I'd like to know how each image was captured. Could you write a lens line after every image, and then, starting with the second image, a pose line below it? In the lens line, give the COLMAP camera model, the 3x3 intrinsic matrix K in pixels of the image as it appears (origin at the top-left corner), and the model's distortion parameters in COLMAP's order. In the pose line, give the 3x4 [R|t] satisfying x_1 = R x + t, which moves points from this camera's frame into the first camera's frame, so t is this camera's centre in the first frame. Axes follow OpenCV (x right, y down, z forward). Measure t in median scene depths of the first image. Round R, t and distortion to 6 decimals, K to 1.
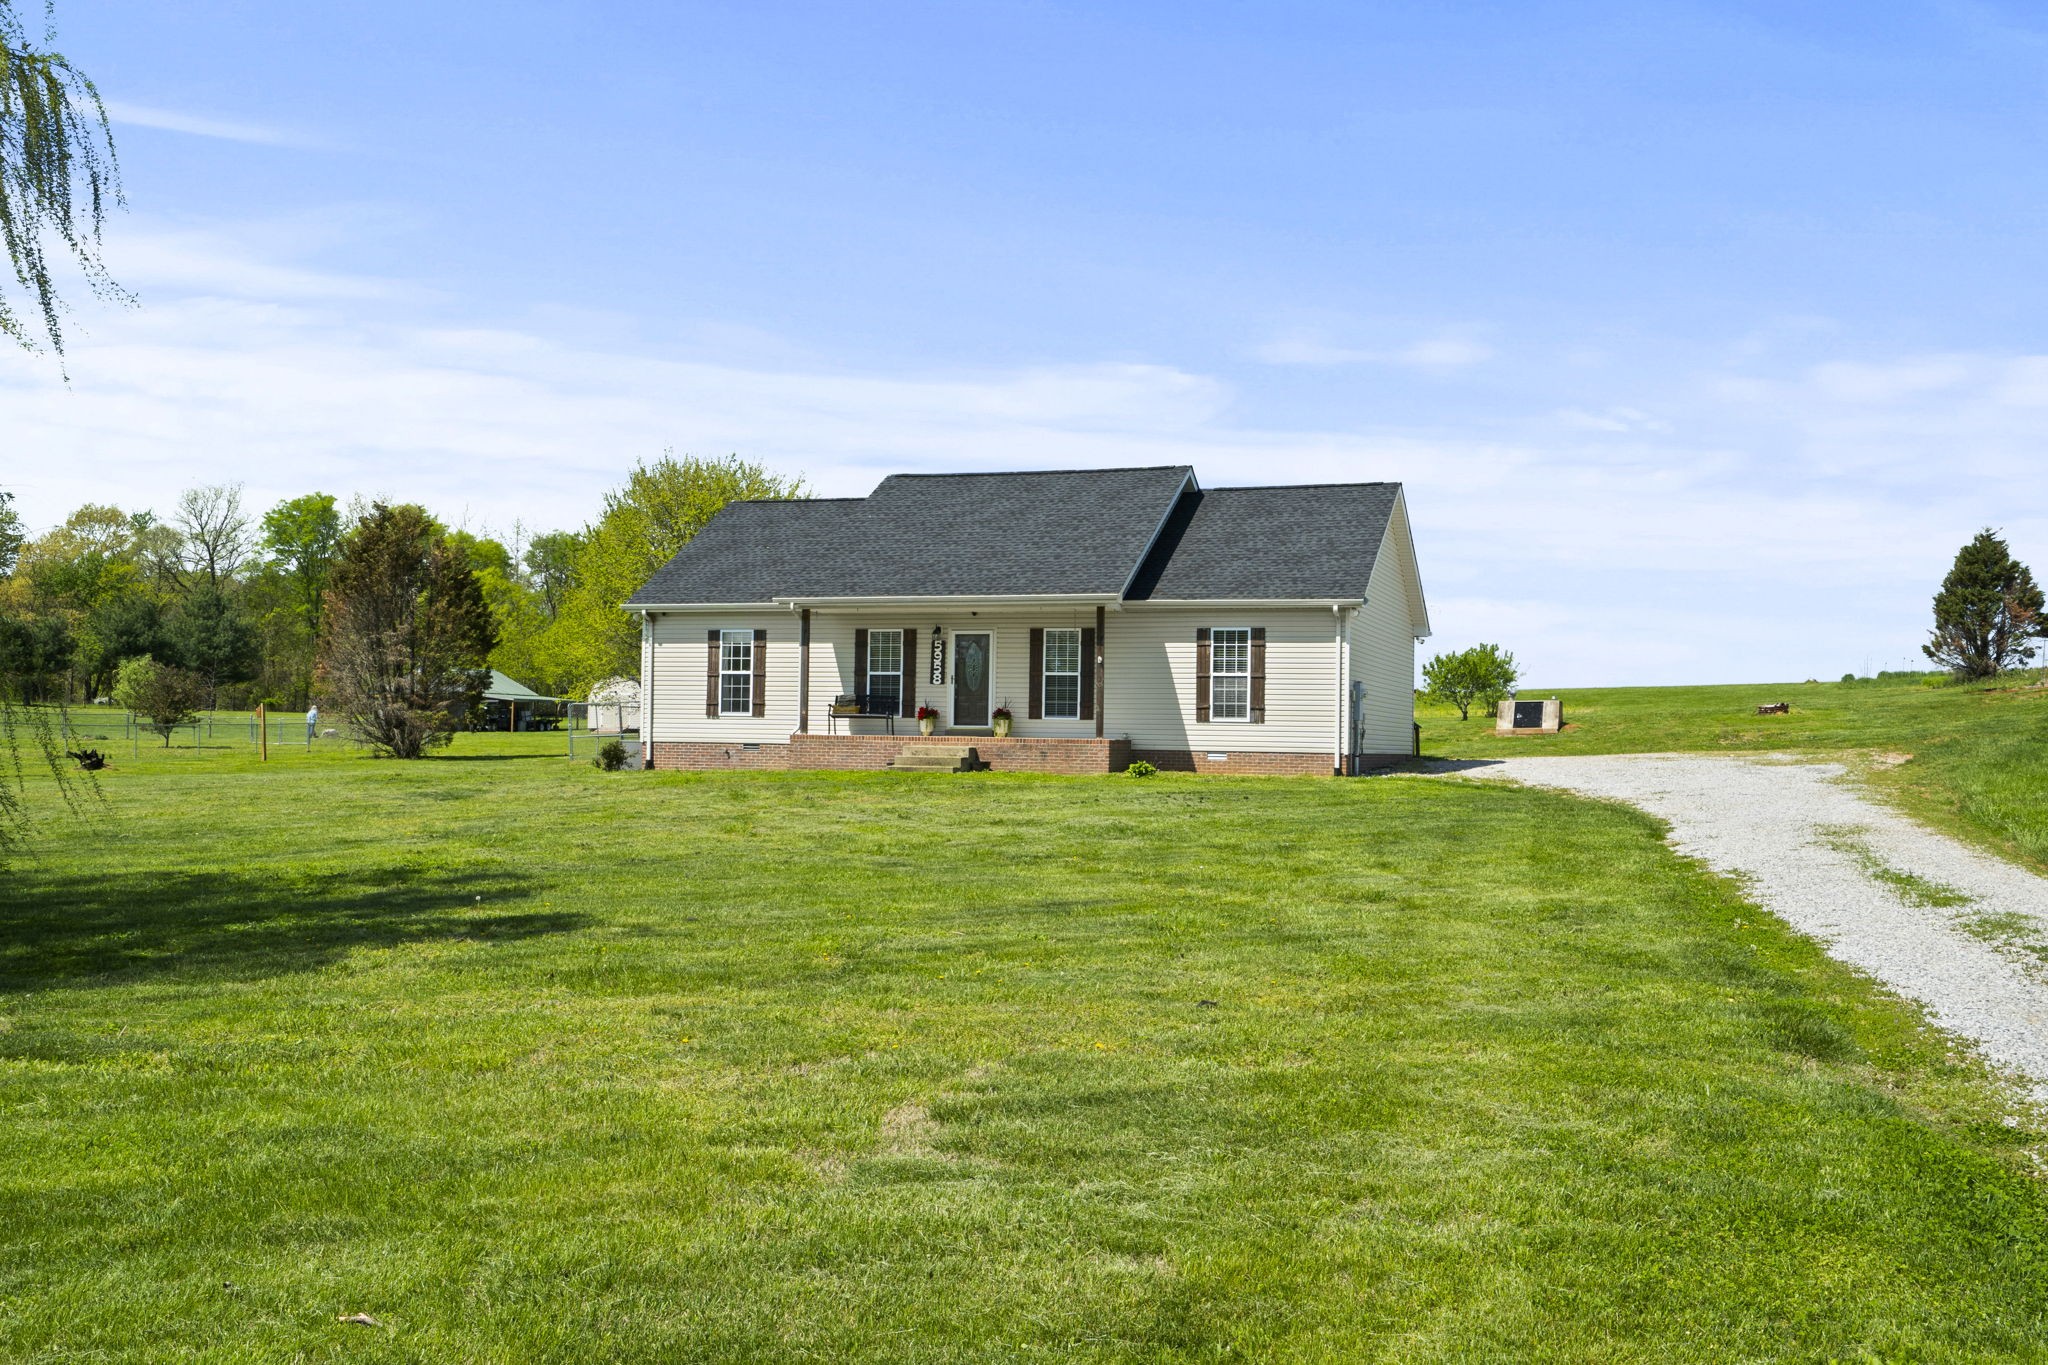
lens RADIAL K [[1963.5, 0, 1024.0], [0, 1963.5, 682.5], [0, 0, 1]] dist [-0.011303, 0.010113]
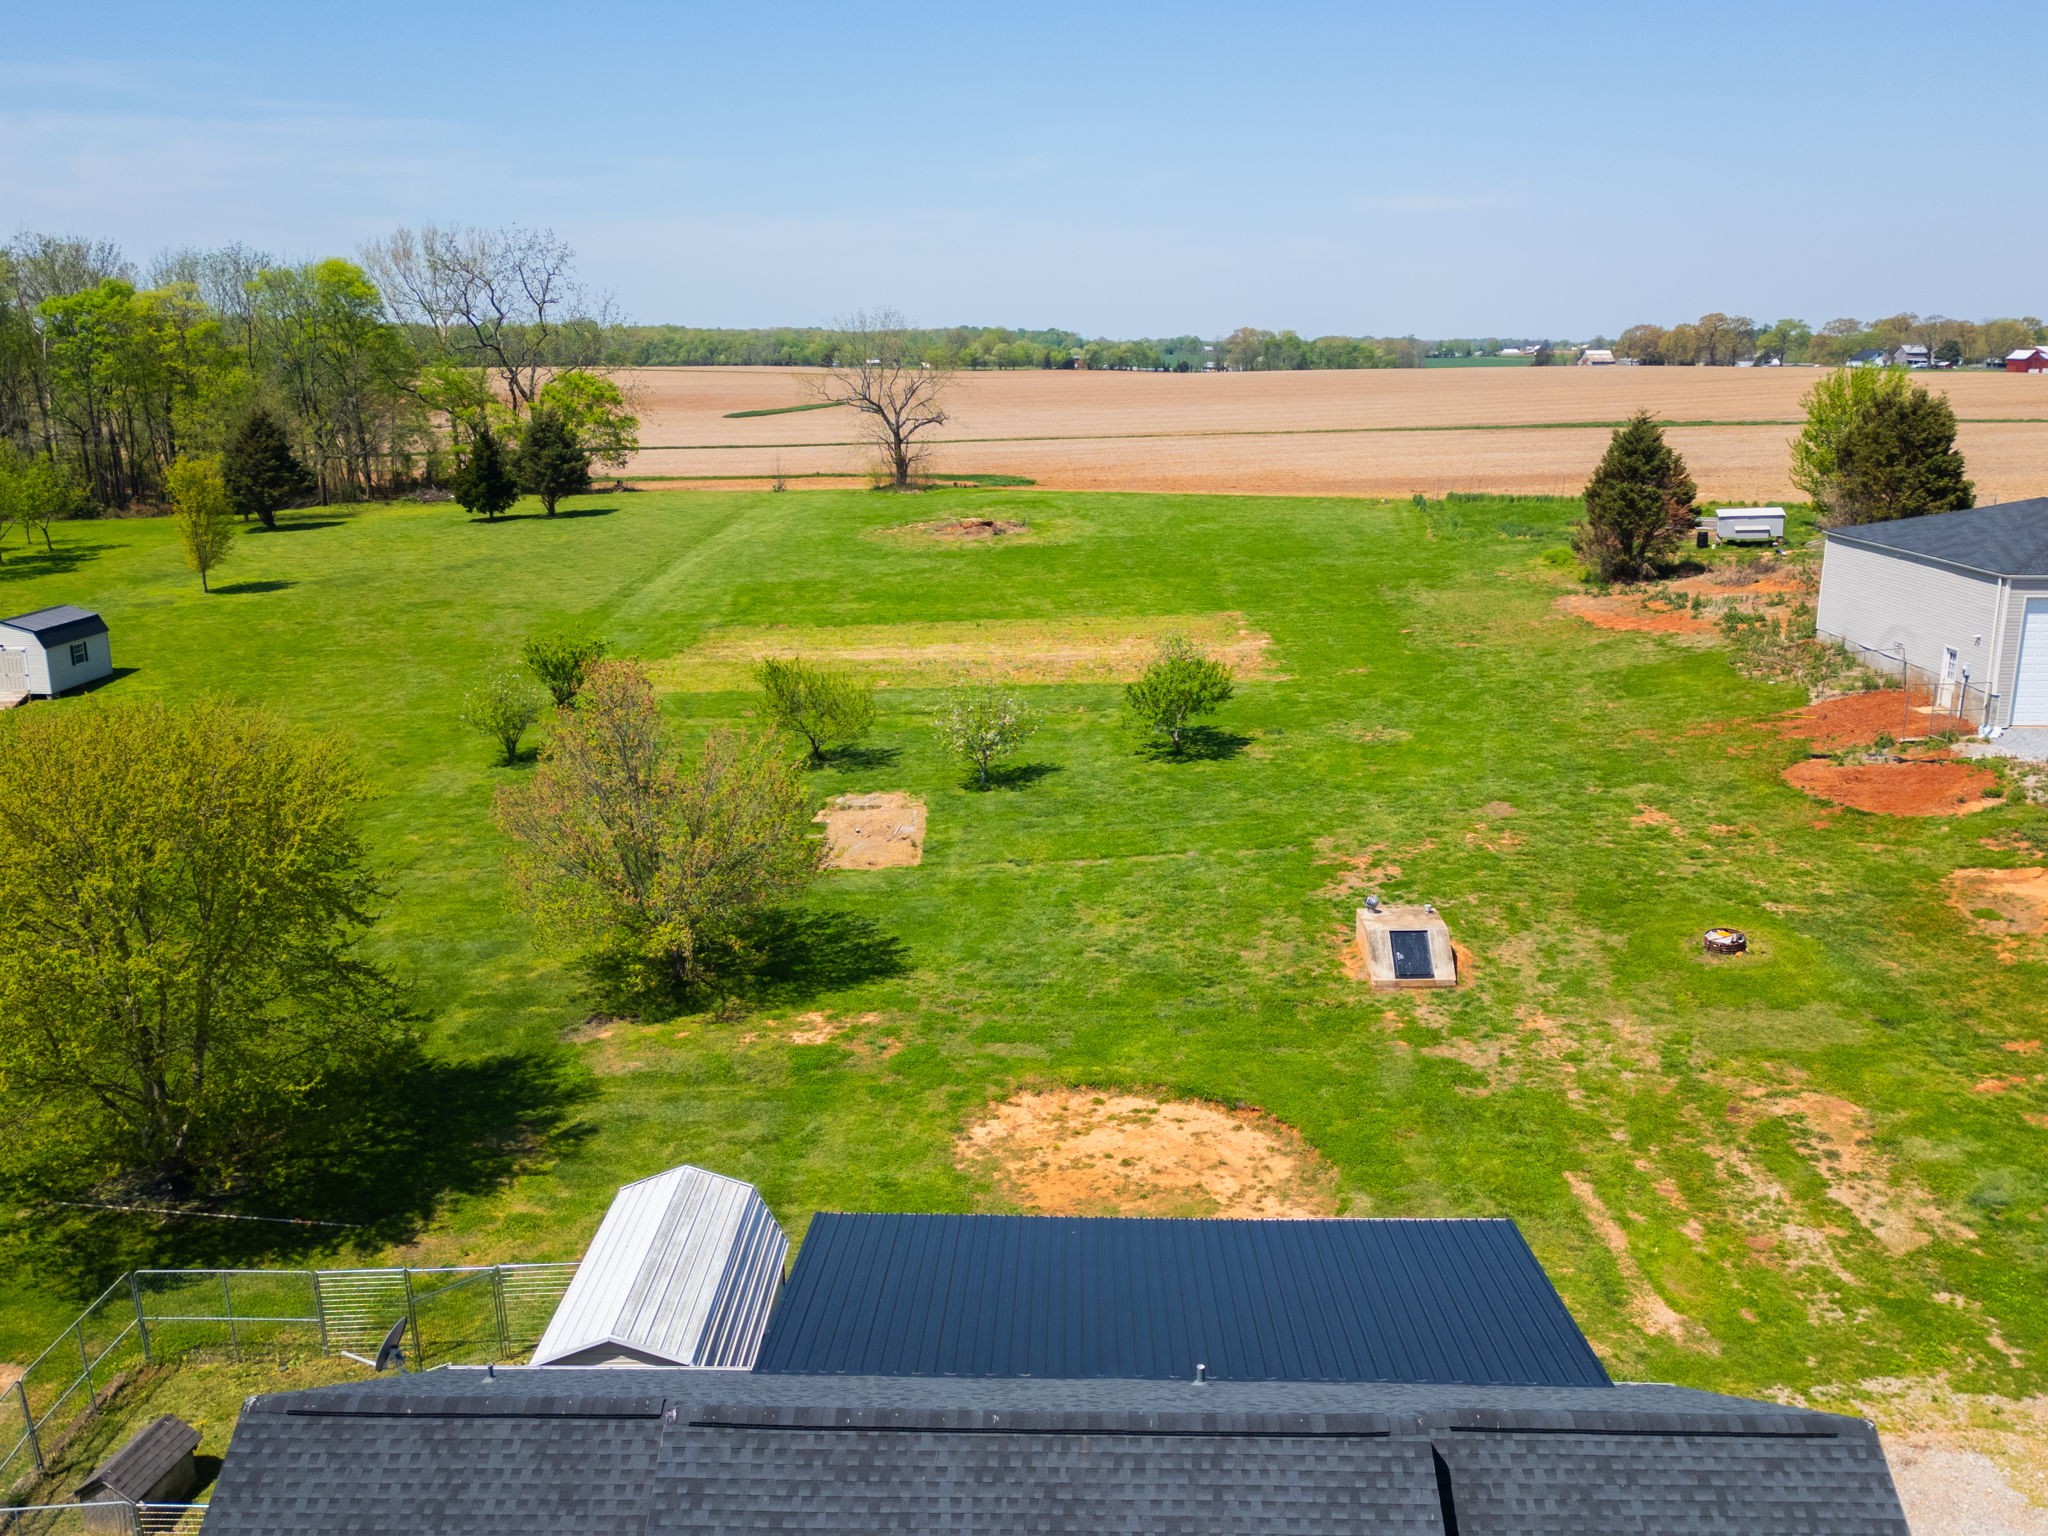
lens RADIAL K [[1727.4, 0, 1029.2], [0, 1727.4, 760.1], [0, 0, 1]] dist [0.087951, -0.095753]
pose [[0.952825, -0.088784, 0.290246, -0.063081], [0.008186, 0.963431, 0.267830, -0.231048], [-0.303411, -0.252819, 0.918708, 0.464238]]
